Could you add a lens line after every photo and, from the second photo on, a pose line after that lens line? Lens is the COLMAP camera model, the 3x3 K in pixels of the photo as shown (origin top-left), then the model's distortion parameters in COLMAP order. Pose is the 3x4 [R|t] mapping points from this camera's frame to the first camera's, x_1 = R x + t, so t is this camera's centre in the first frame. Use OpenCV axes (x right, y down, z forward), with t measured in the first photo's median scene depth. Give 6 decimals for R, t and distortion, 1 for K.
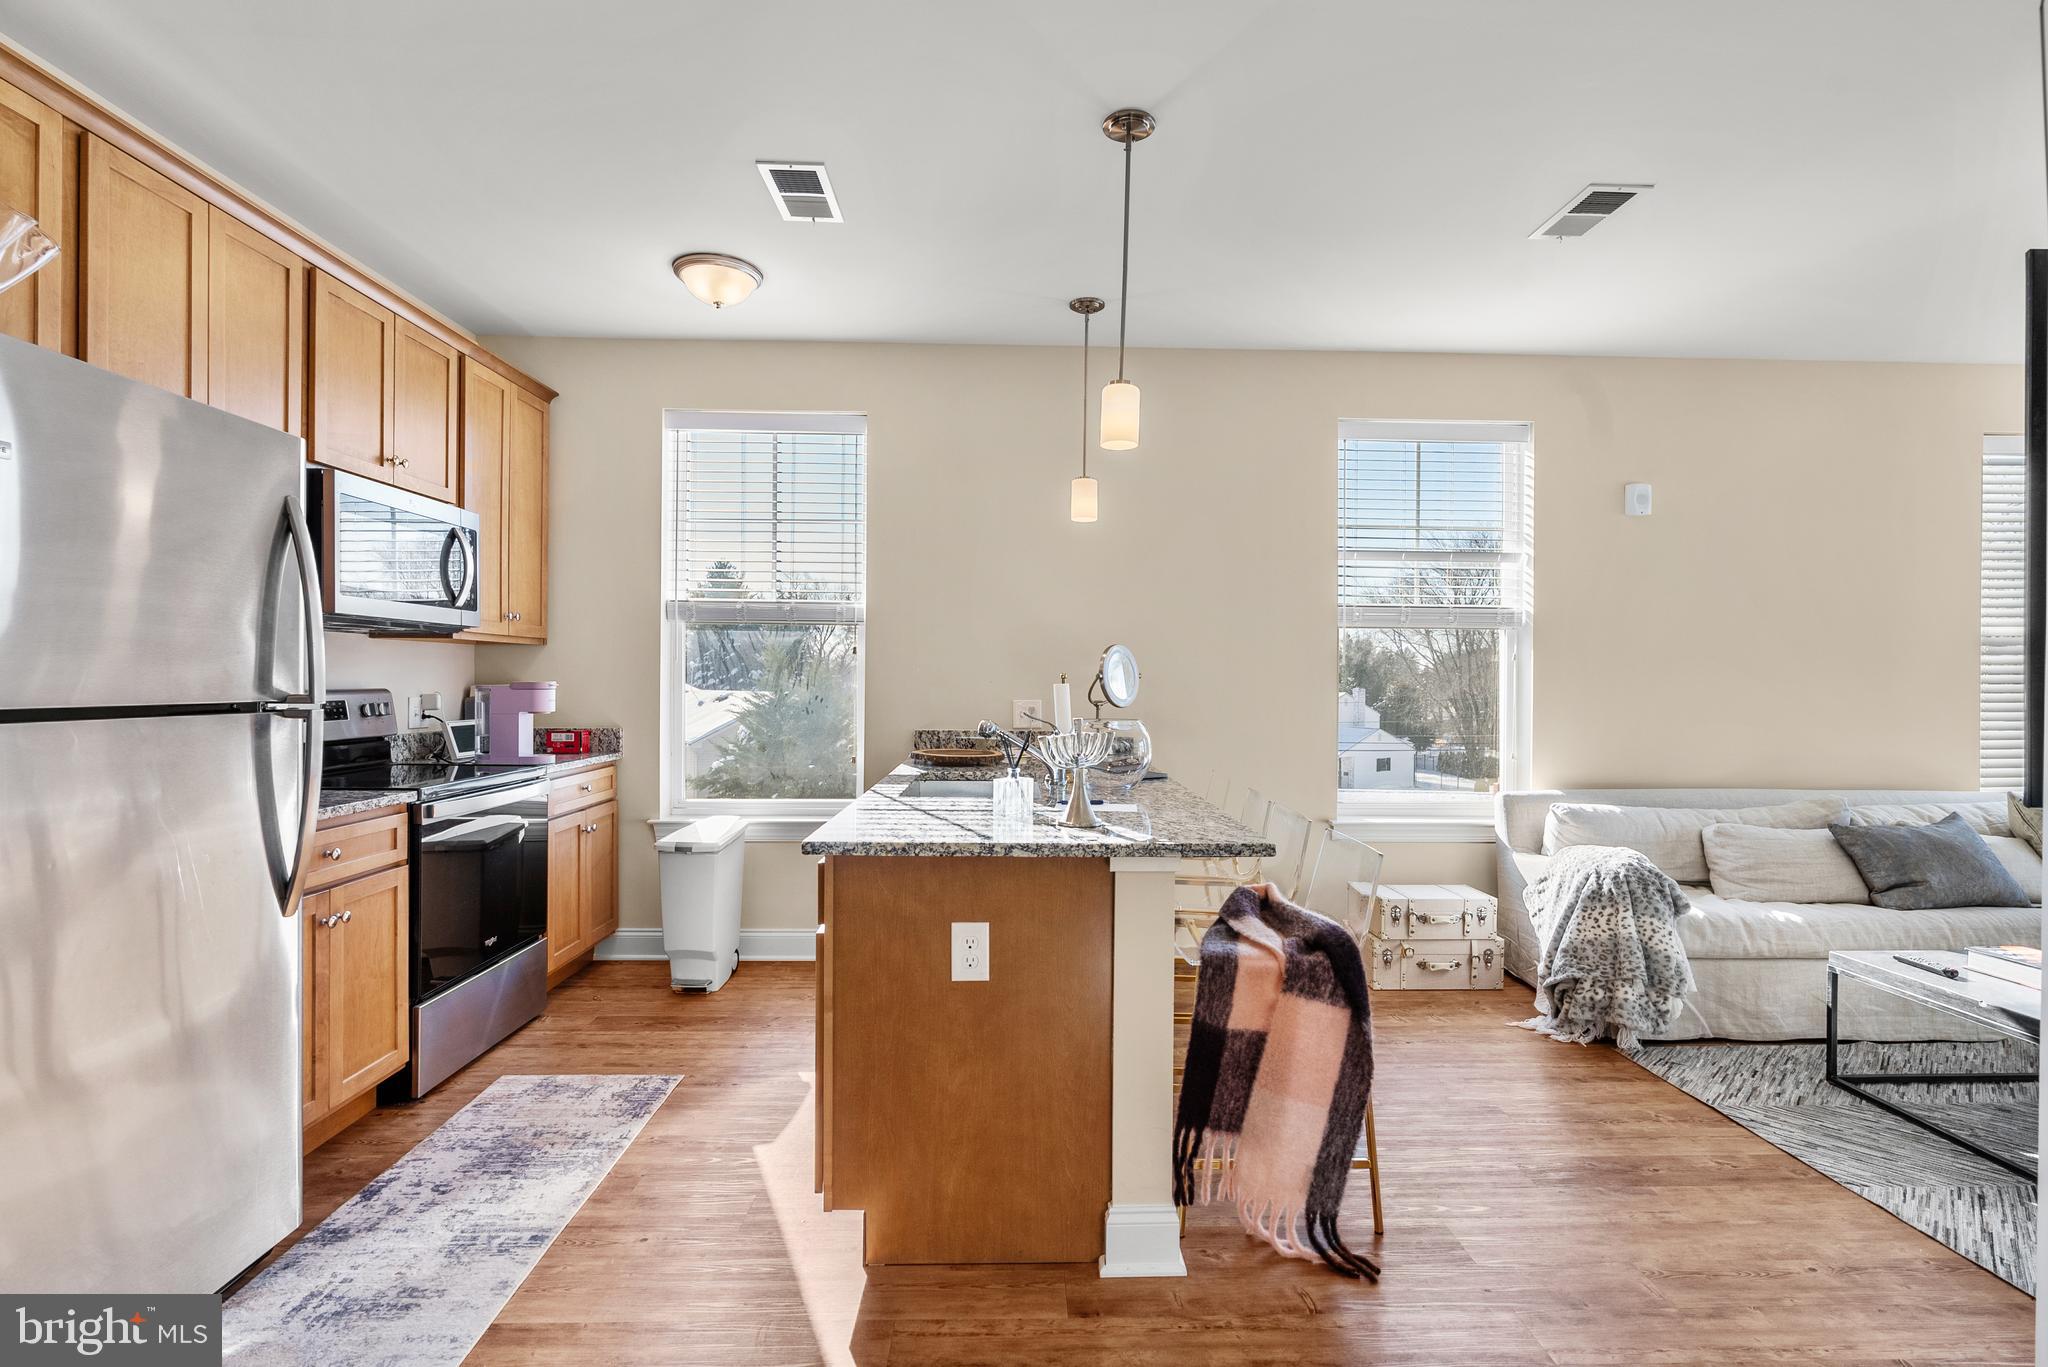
lens RADIAL K [[961.6, 0, 1041.7], [0, 961.6, 685.4], [0, 0, 1]] dist [-0.010063, 0.005187]
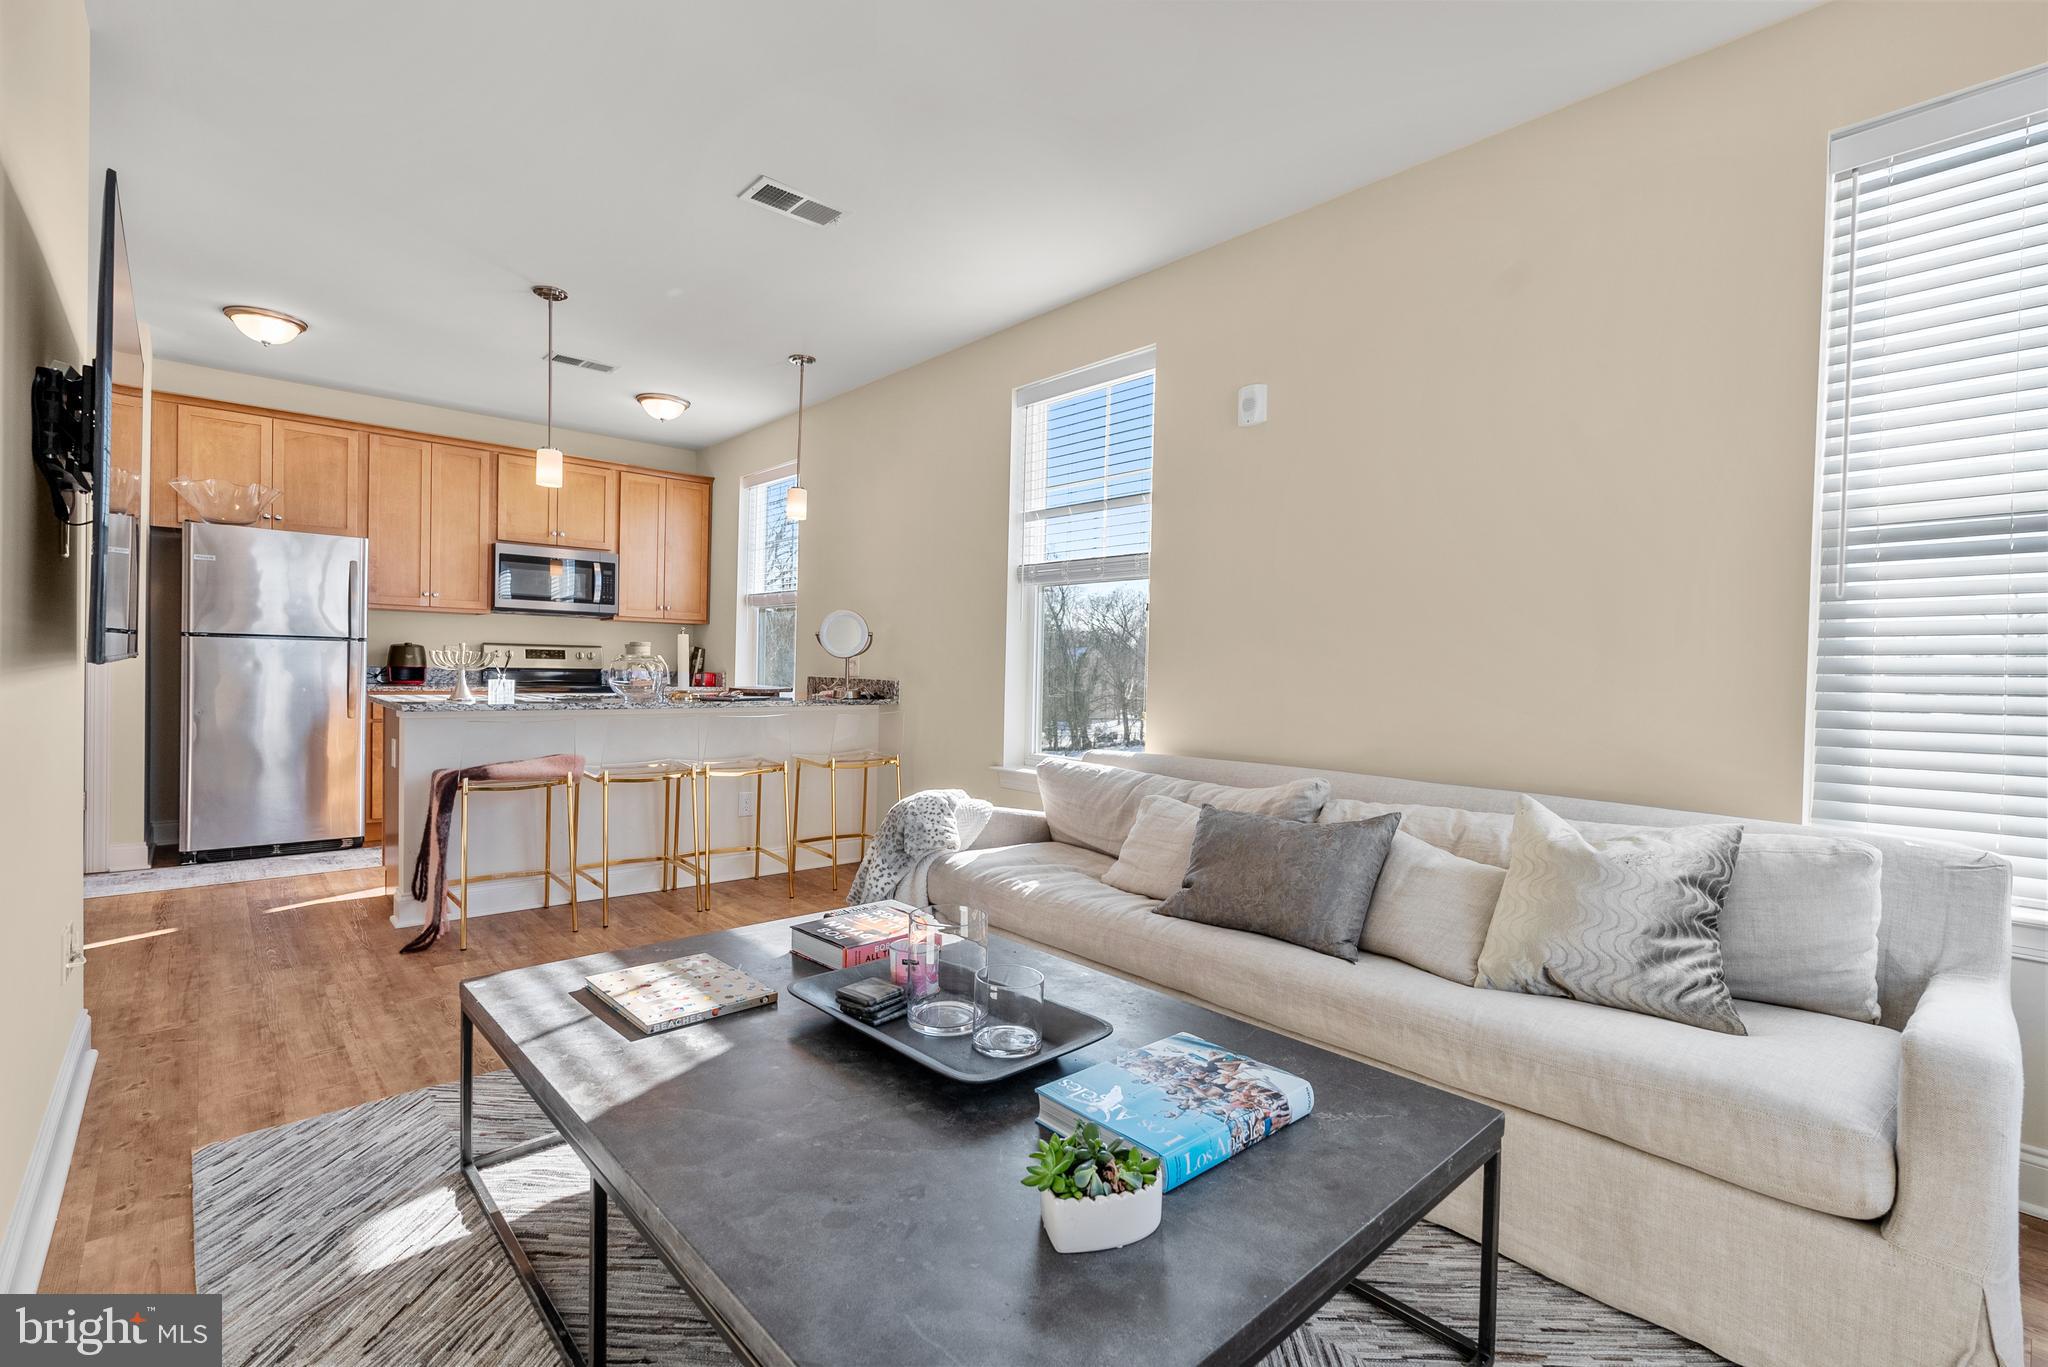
lens RADIAL K [[923.3, 0, 1039.3], [0, 923.3, 683.8], [0, 0, 1]] dist [-0.012784, 0.006368]
pose [[0.654864, 0.018725, -0.755515, 1.458232], [-0.019815, 0.999775, 0.007604, 0.052906], [0.755487, 0.009991, 0.655087, 0.471884]]
